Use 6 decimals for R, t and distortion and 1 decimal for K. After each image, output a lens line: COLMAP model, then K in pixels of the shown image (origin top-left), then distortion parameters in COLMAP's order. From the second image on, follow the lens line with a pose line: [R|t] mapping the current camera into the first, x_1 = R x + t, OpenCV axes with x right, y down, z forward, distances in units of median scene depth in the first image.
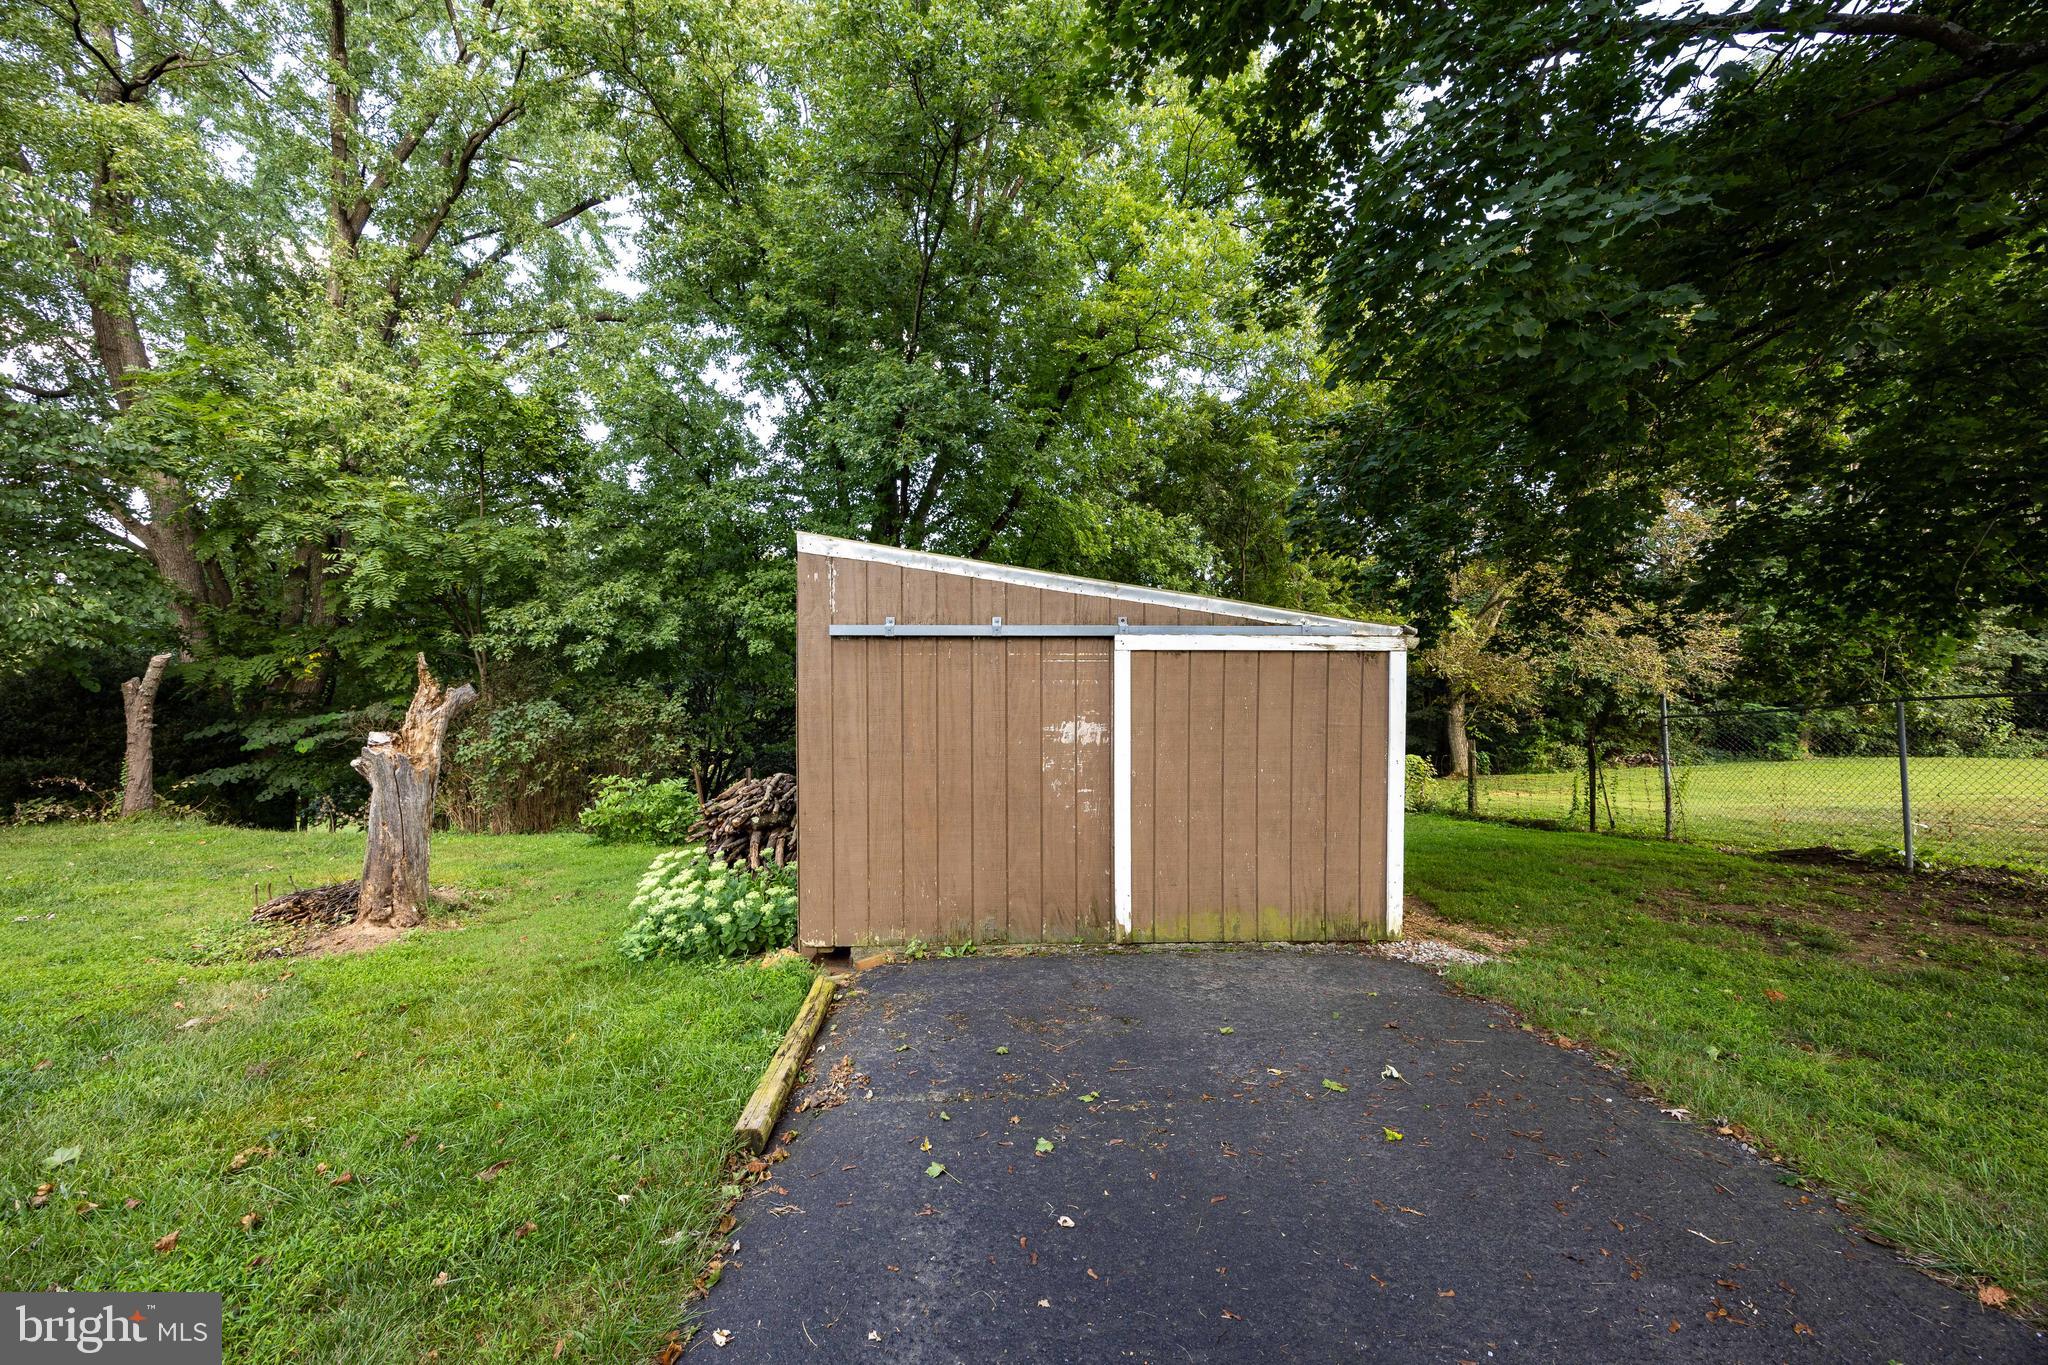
lens RADIAL K [[769.3, 0, 1028.3], [0, 769.3, 680.9], [0, 0, 1]] dist [-0.000351, -0.000392]
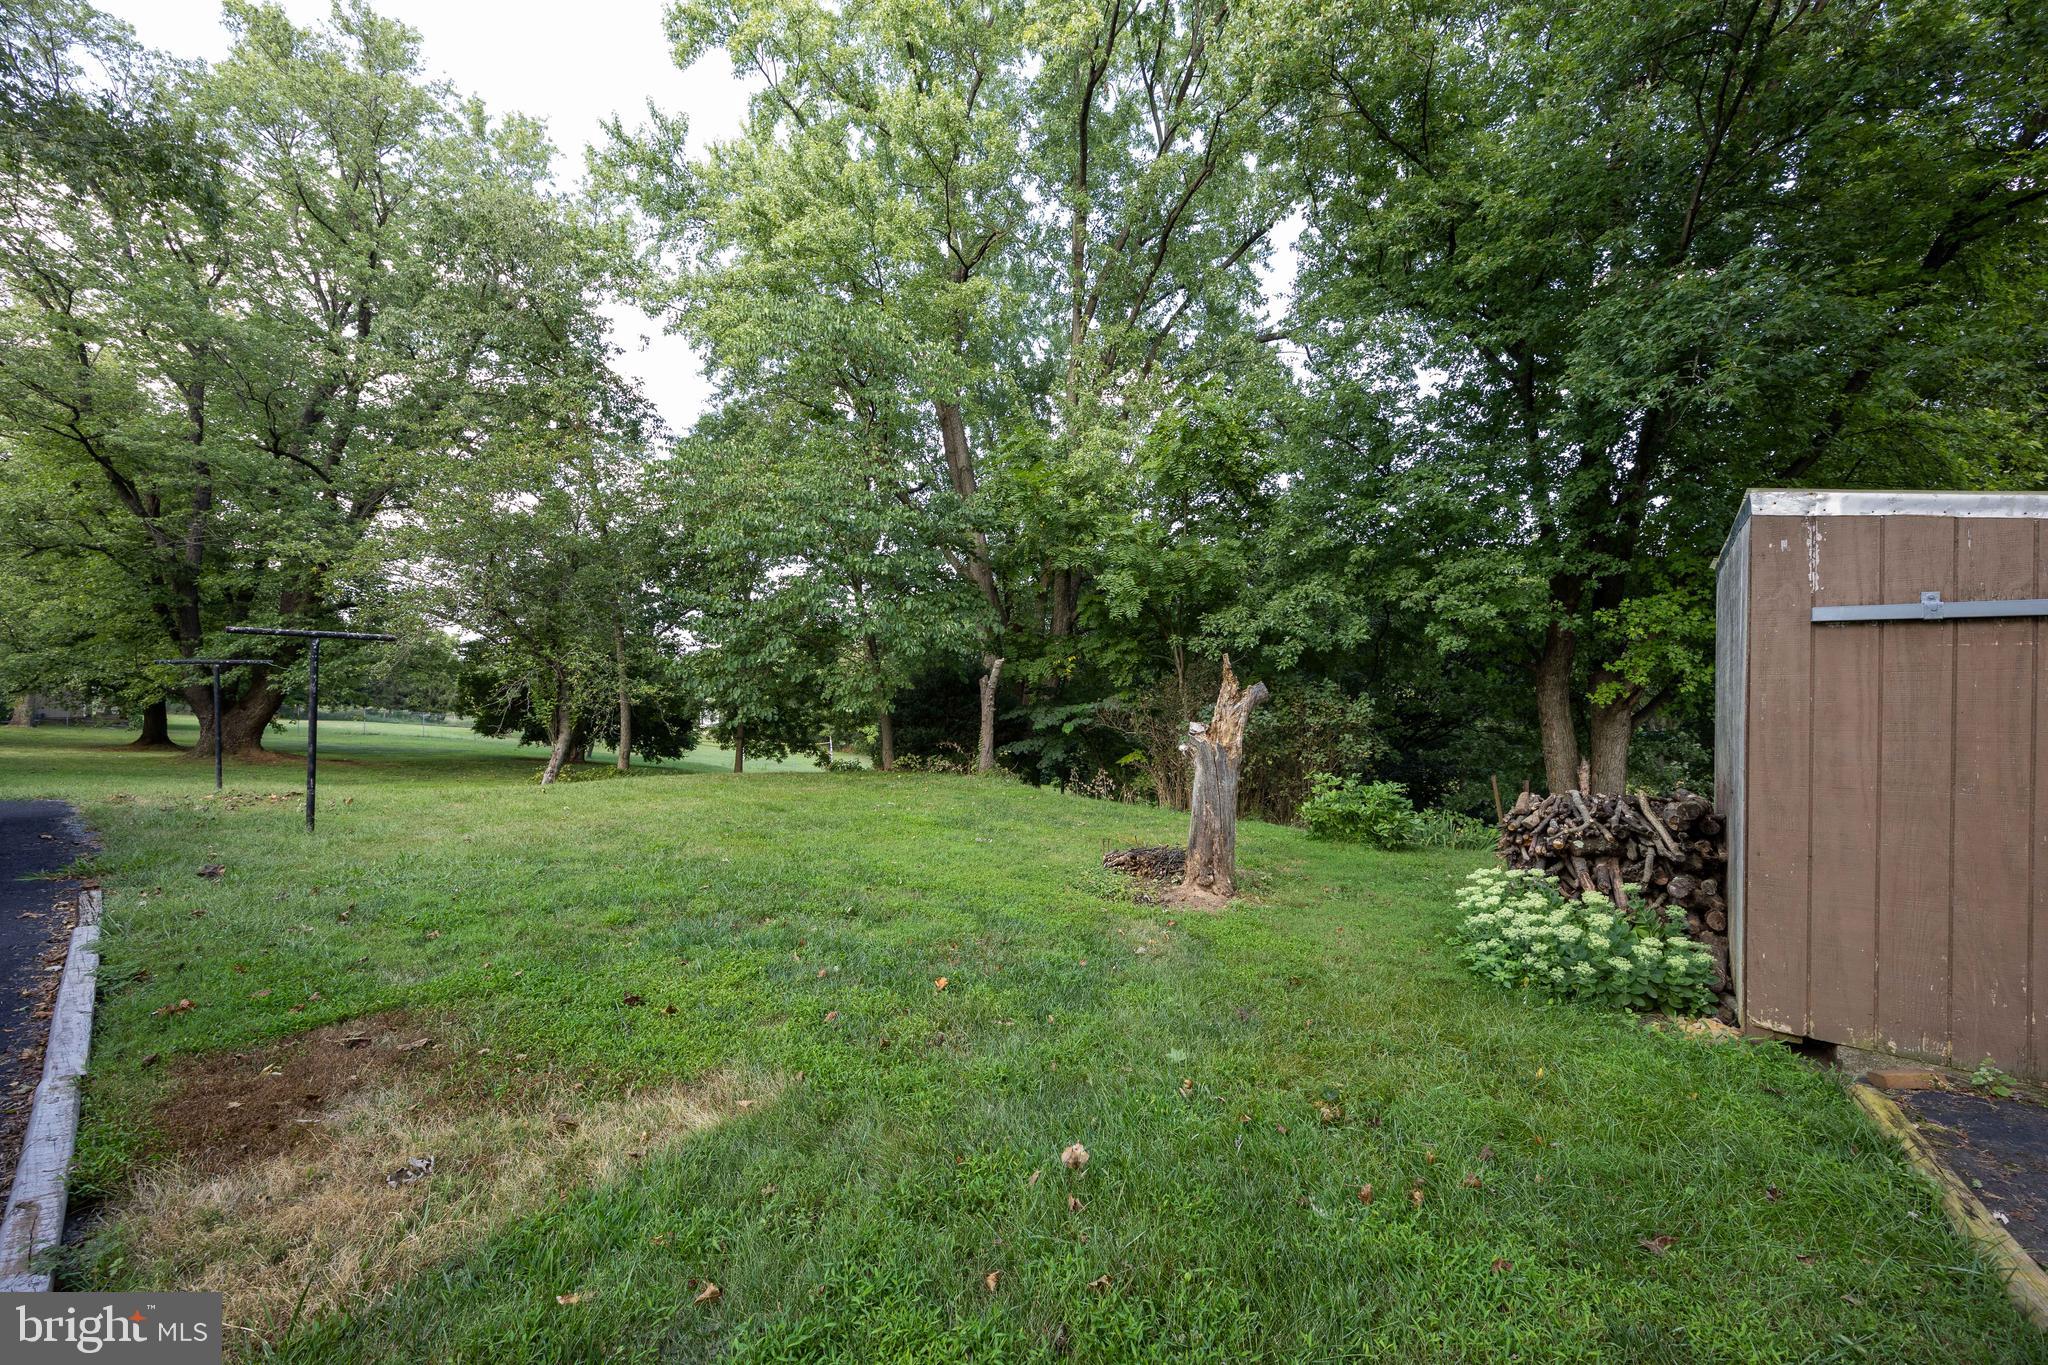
lens RADIAL K [[777.6, 0, 1024.5], [0, 777.6, 676.5], [0, 0, 1]] dist [-0.004884, -0.000028]
pose [[0.753458, 0.004689, -0.657479, -0.167393], [-0.008629, 0.999959, -0.002757, 0.001731], [0.657439, 0.007751, 0.753468, -0.034817]]
